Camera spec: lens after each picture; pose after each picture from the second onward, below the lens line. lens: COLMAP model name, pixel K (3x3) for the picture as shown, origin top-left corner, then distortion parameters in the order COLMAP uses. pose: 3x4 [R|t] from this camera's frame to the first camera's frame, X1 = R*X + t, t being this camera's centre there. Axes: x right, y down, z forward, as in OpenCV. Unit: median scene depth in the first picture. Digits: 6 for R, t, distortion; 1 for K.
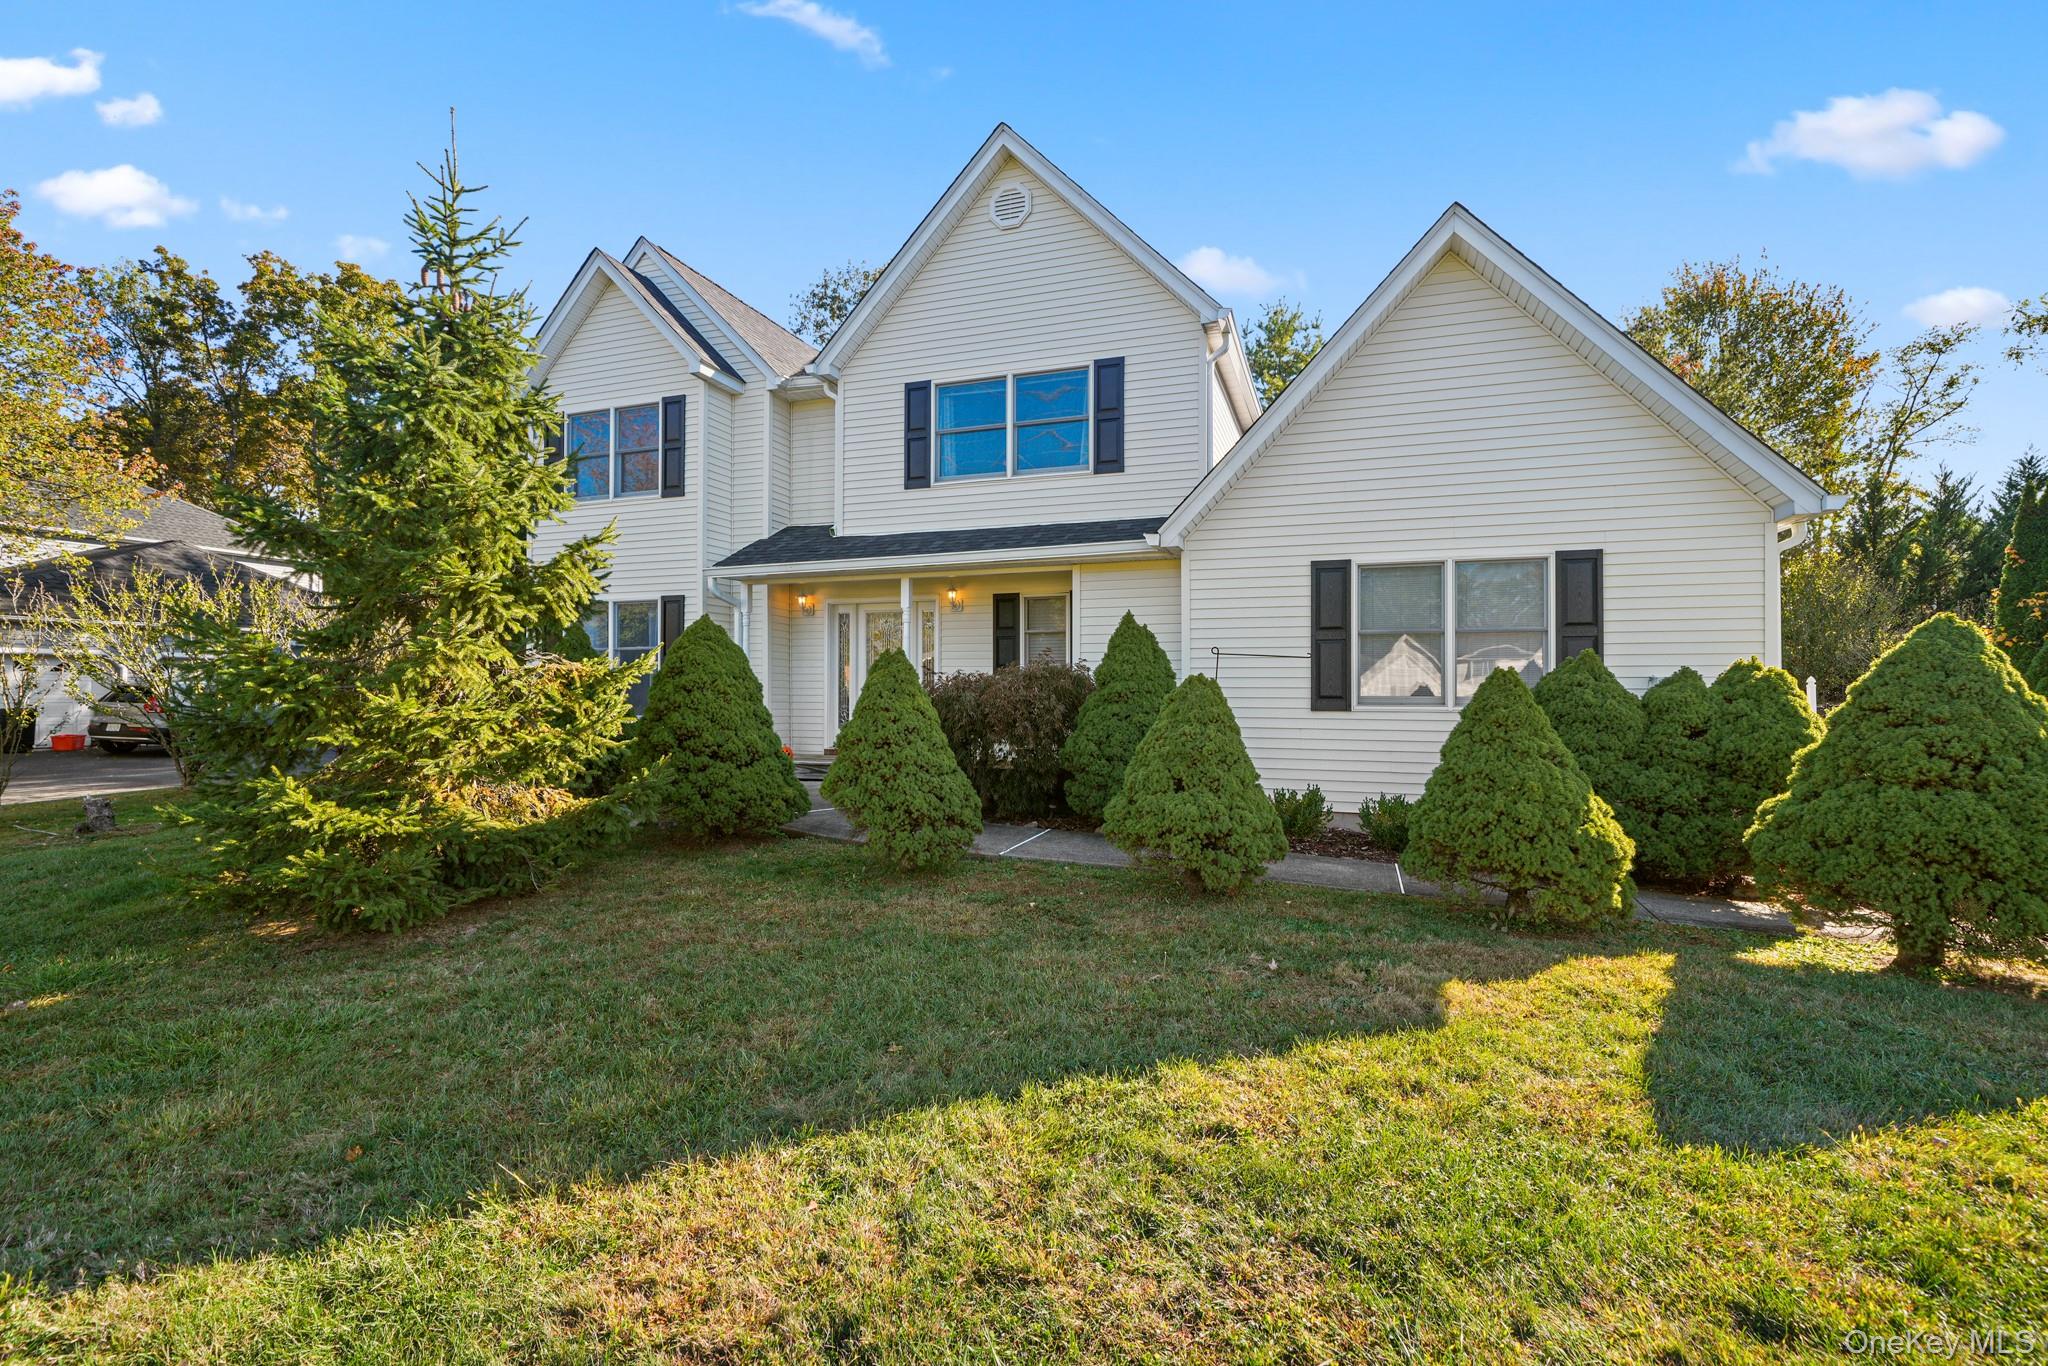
lens RADIAL K [[895.6, 0, 1024.0], [0, 895.6, 683.0], [0, 0, 1]] dist [-0.002830, 0.000315]
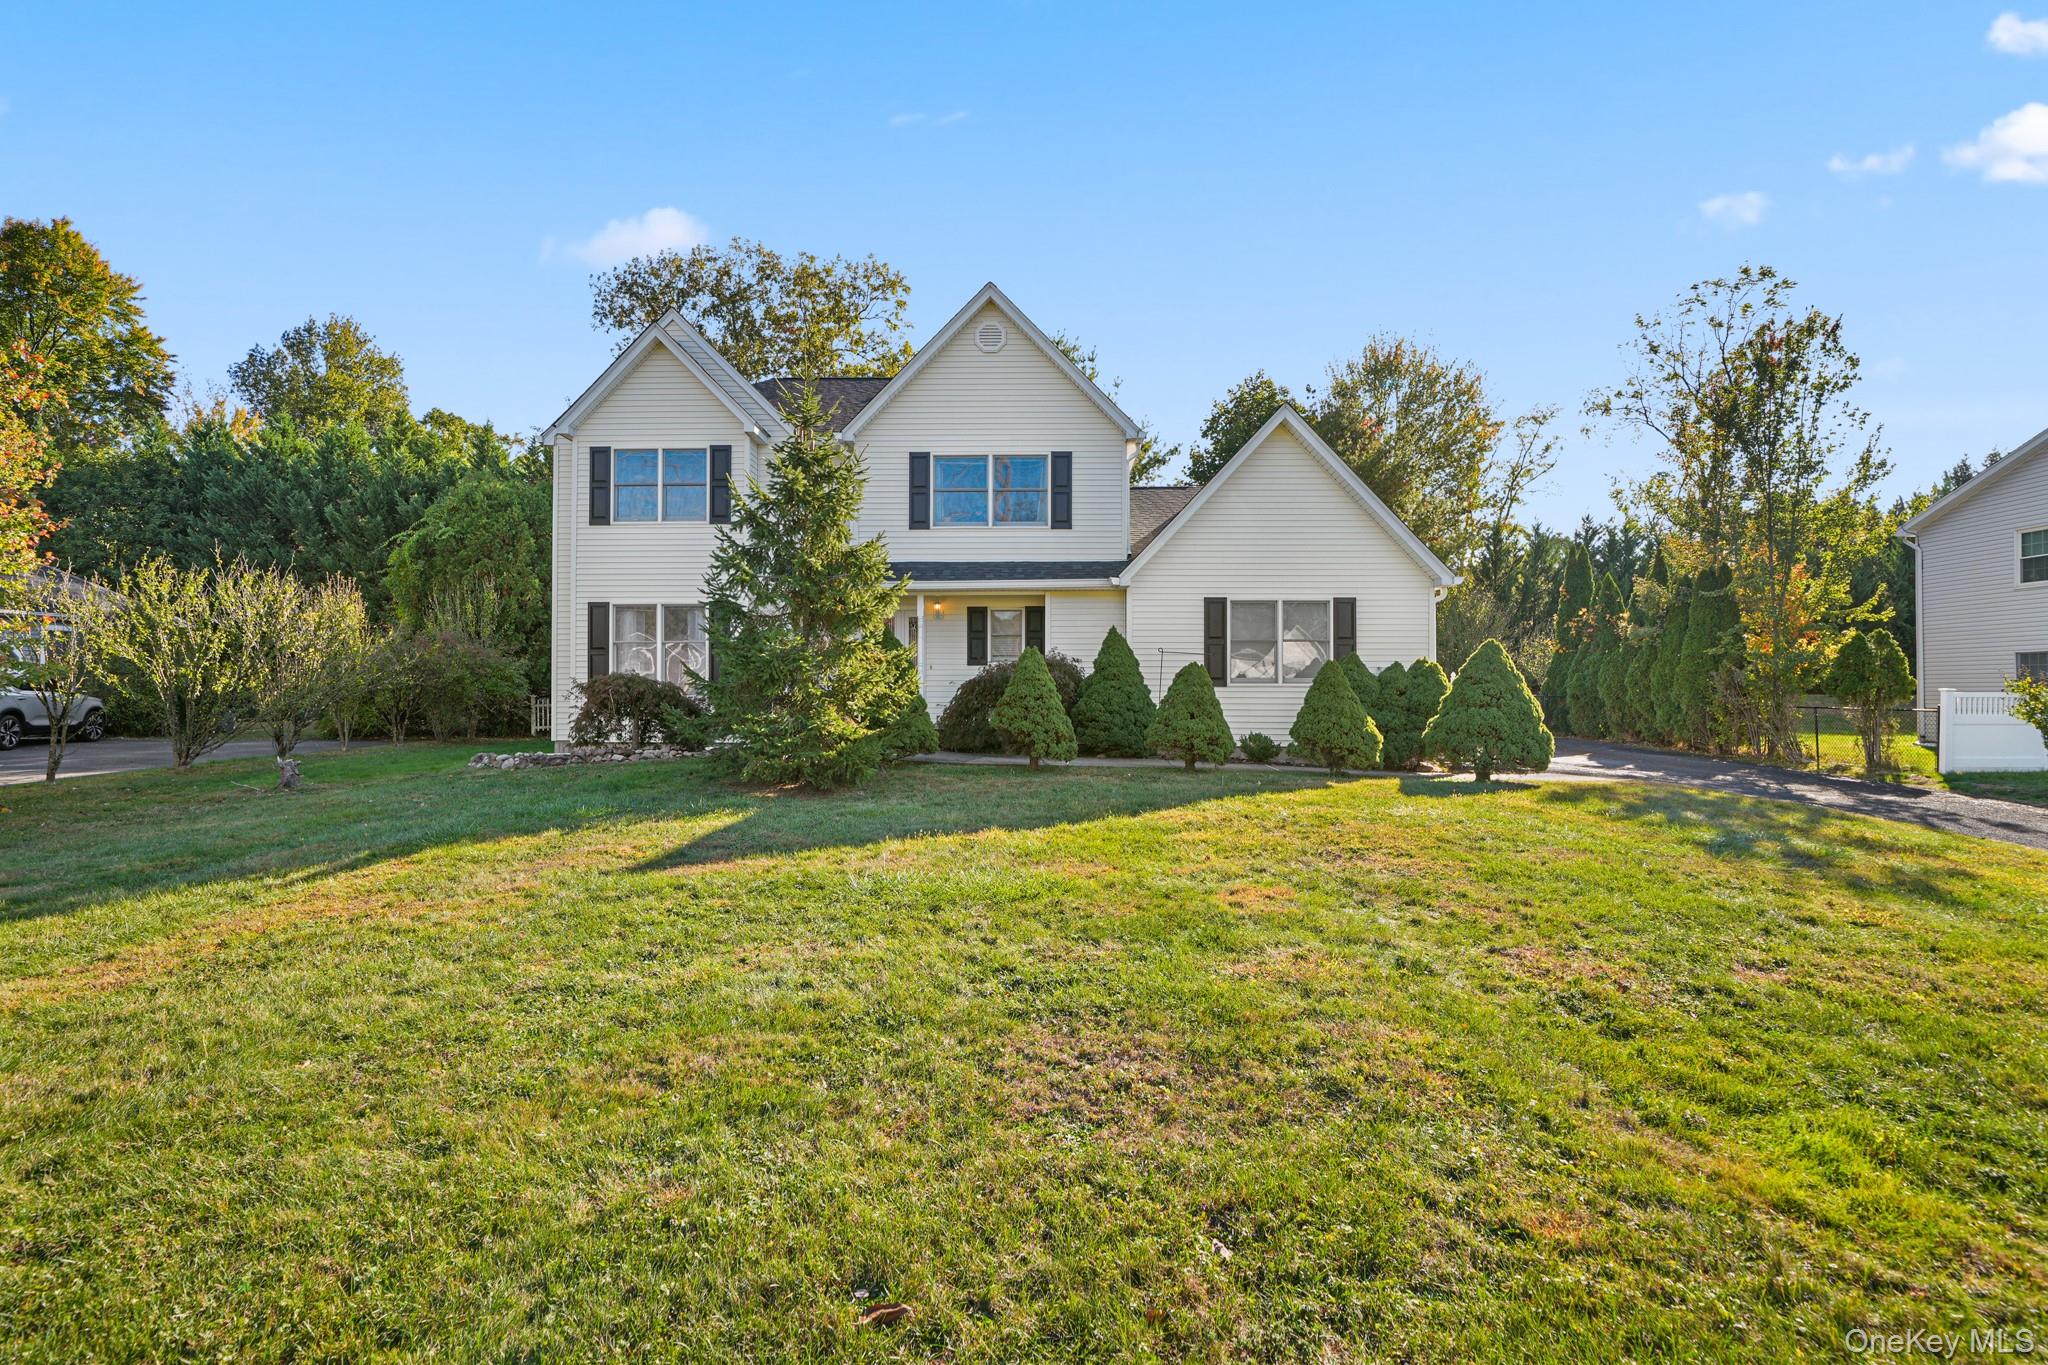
lens RADIAL K [[1000.8, 0, 1024.0], [0, 1000.8, 682.5], [0, 0, 1]] dist [0.002784, 0.000024]
pose [[0.952070, 0.002013, 0.305874, -0.455760], [-0.001987, 0.999998, -0.000397, 0.019955], [-0.305875, -0.000230, 0.952072, -0.541556]]
